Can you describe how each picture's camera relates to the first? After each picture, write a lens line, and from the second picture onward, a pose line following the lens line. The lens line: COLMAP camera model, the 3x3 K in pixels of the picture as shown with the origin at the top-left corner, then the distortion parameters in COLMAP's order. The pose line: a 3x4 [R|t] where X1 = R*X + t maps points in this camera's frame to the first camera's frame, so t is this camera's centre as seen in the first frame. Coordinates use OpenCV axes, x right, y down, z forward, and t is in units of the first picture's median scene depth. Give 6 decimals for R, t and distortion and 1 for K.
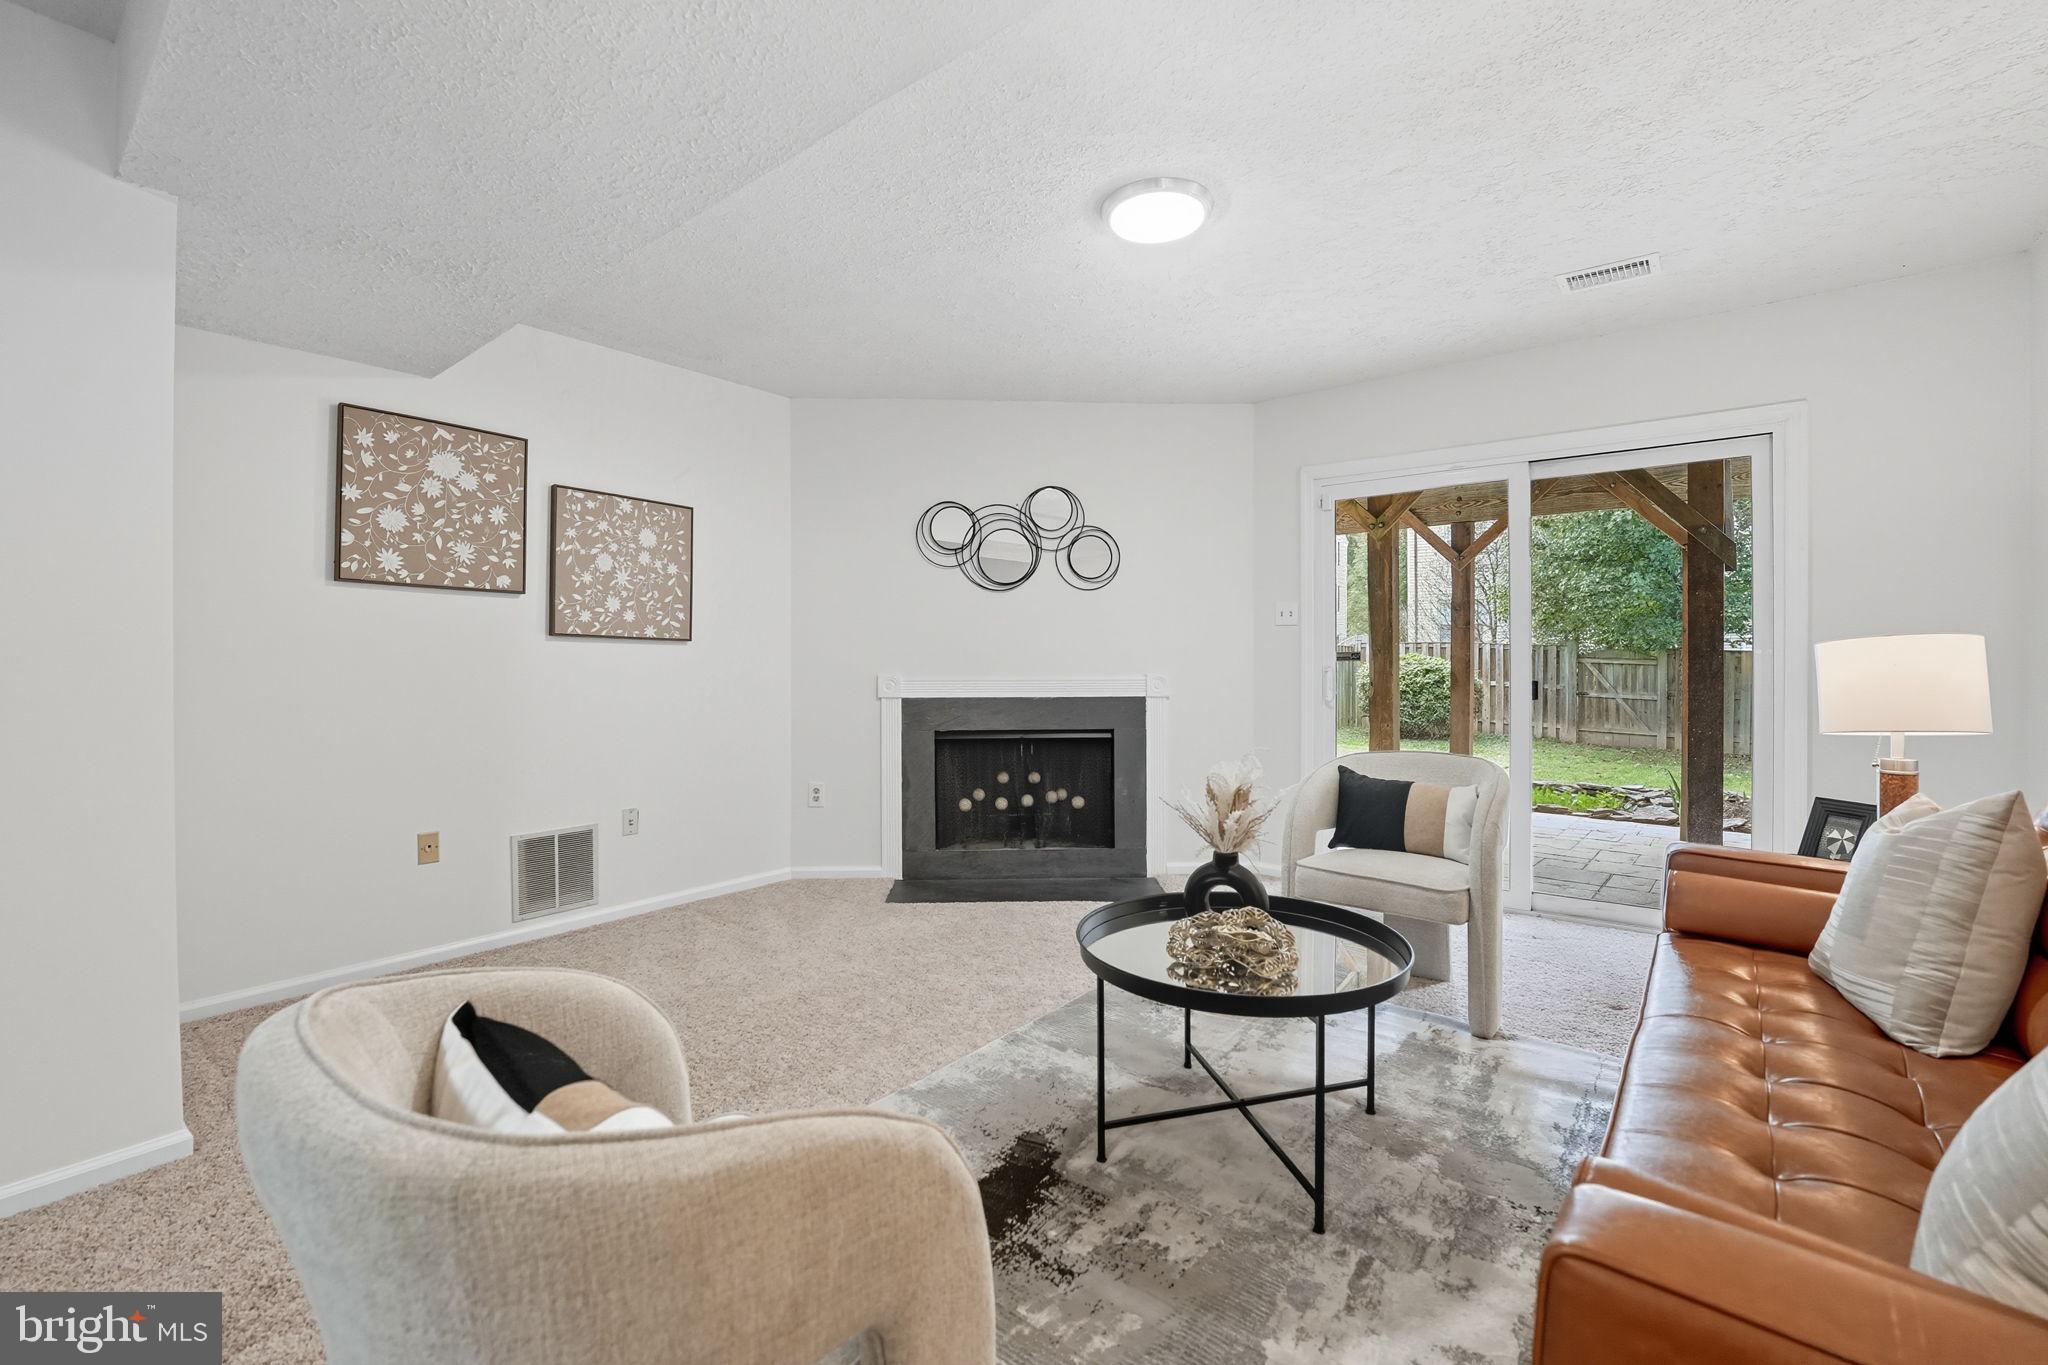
lens RADIAL K [[844.9, 0, 1022.6], [0, 844.9, 668.5], [0, 0, 1]] dist [-0.021241, -0.000975]
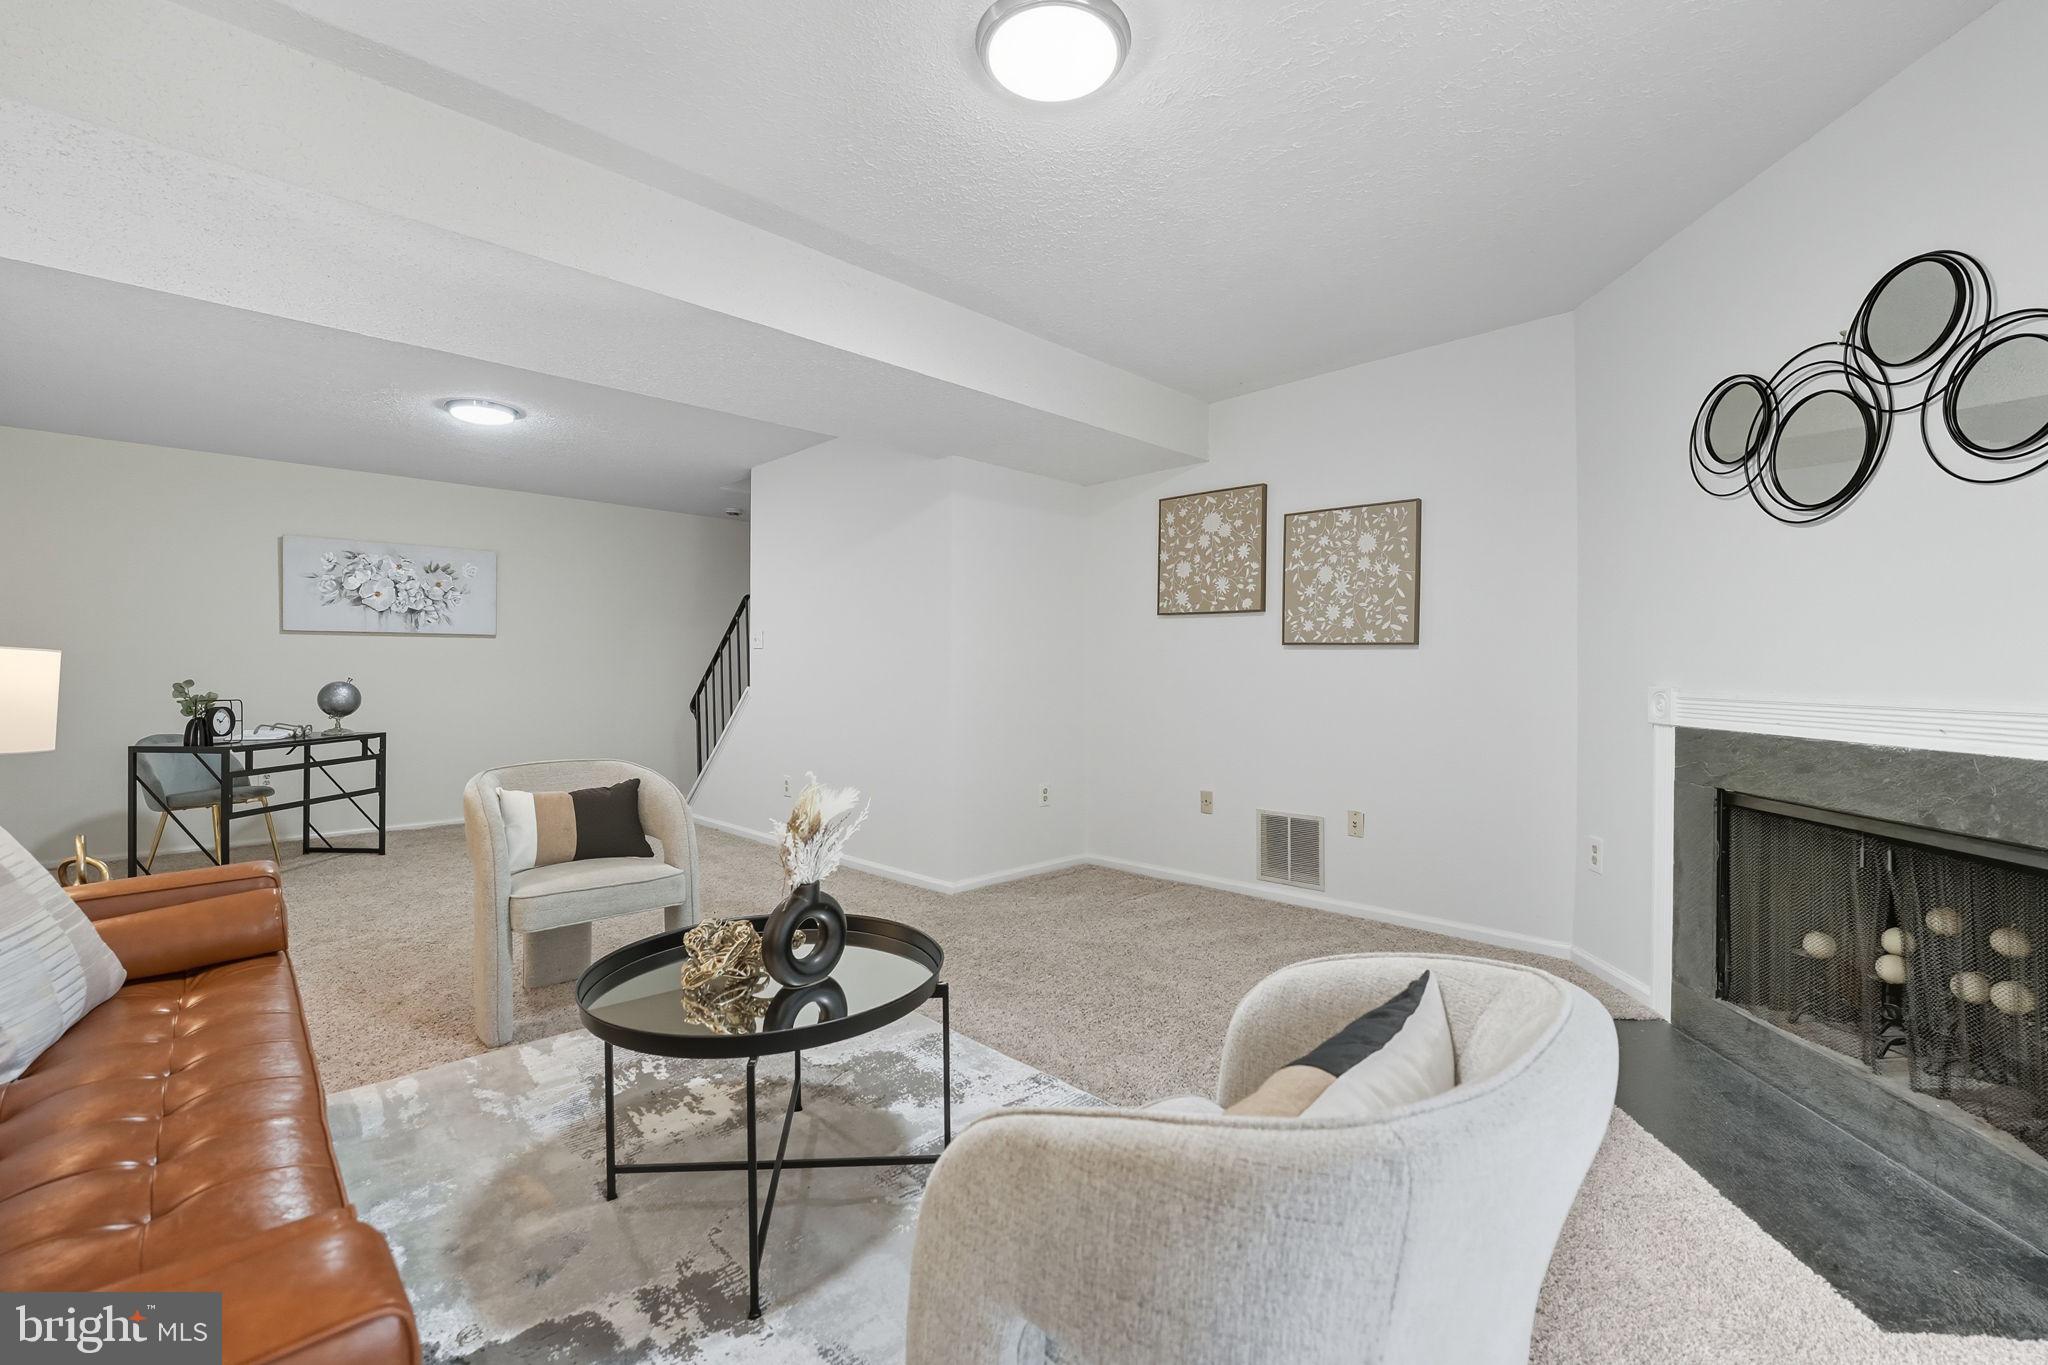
lens RADIAL K [[844.9, 0, 1022.6], [0, 844.9, 668.5], [0, 0, 1]] dist [-0.021241, -0.000975]
pose [[-0.097356, -0.000362, -0.995250, 0.615035], [-0.006094, 0.999981, 0.000233, -0.004370], [0.995231, 0.006088, -0.097357, 0.727400]]
